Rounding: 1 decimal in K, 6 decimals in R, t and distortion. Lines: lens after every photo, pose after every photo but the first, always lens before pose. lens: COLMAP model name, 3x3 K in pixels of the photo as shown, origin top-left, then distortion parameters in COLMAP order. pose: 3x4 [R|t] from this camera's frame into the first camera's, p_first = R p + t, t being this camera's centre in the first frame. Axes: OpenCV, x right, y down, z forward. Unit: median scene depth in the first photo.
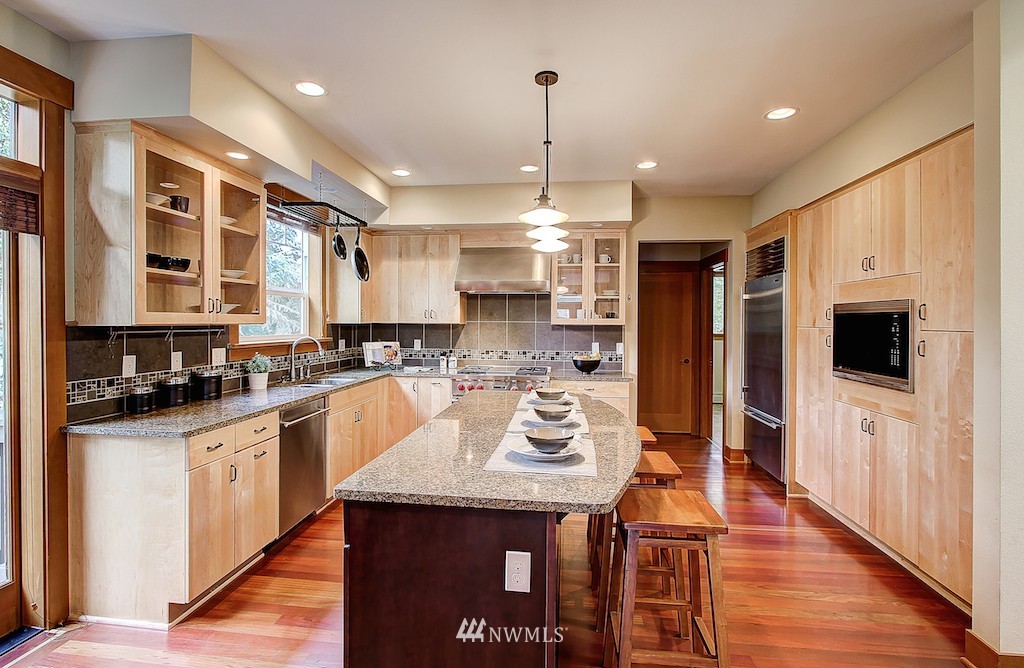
lens RADIAL K [[477.9, 0, 508.2], [0, 477.9, 328.3], [0, 0, 1]] dist [-0.009916, 0.001538]
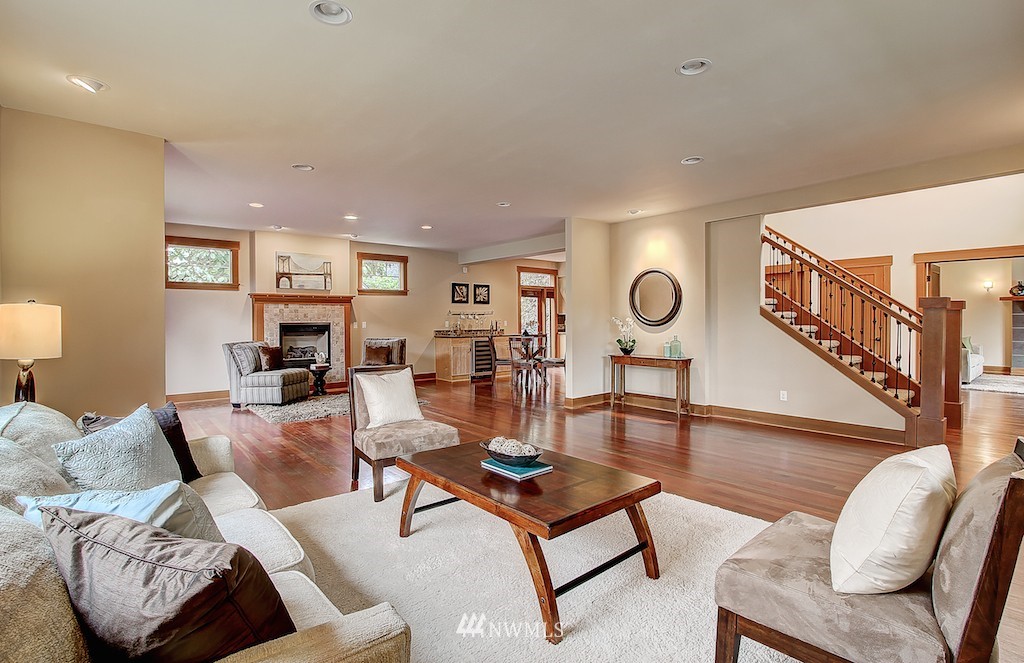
lens RADIAL K [[477.9, 0, 504.0], [0, 477.9, 324.0], [0, 0, 1]] dist [-0.009916, 0.001538]
pose [[0.721556, -0.003355, -0.692348, 1.470187], [0.000972, 0.999992, -0.003832, 0.074653], [0.692356, 0.002092, 0.721553, -2.047887]]
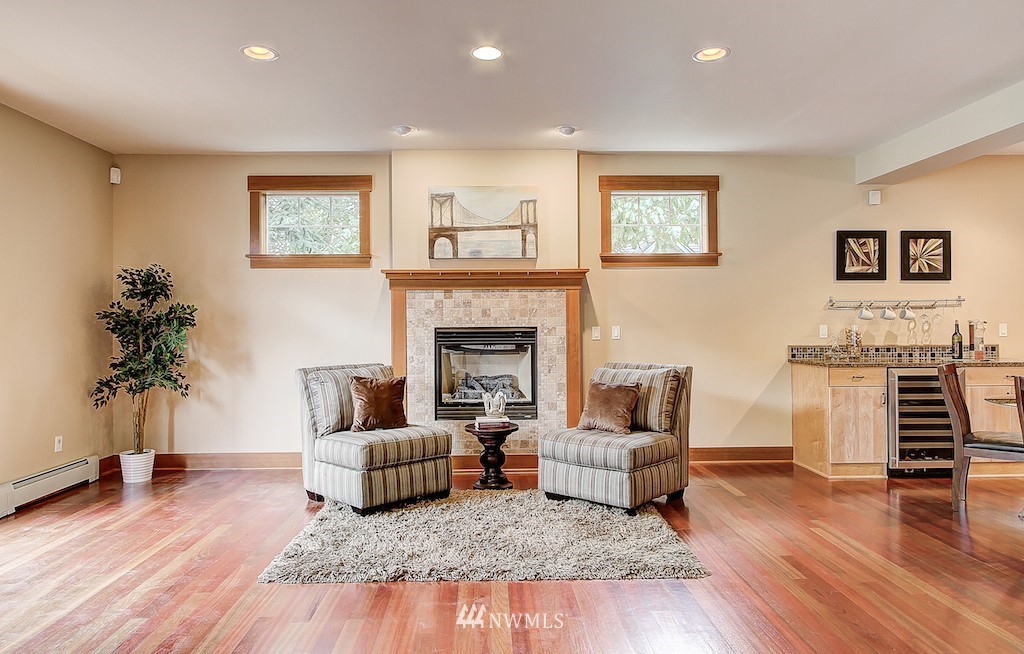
lens RADIAL K [[643.1, 0, 504.2], [0, 643.1, 320.0], [0, 0, 1]] dist [-0.013568, 0.003132]
pose [[0.144263, -0.012793, -0.989457, 0.733082], [-0.004624, 0.999897, -0.013603, 0.062859], [0.989529, 0.006537, 0.144189, -1.267435]]
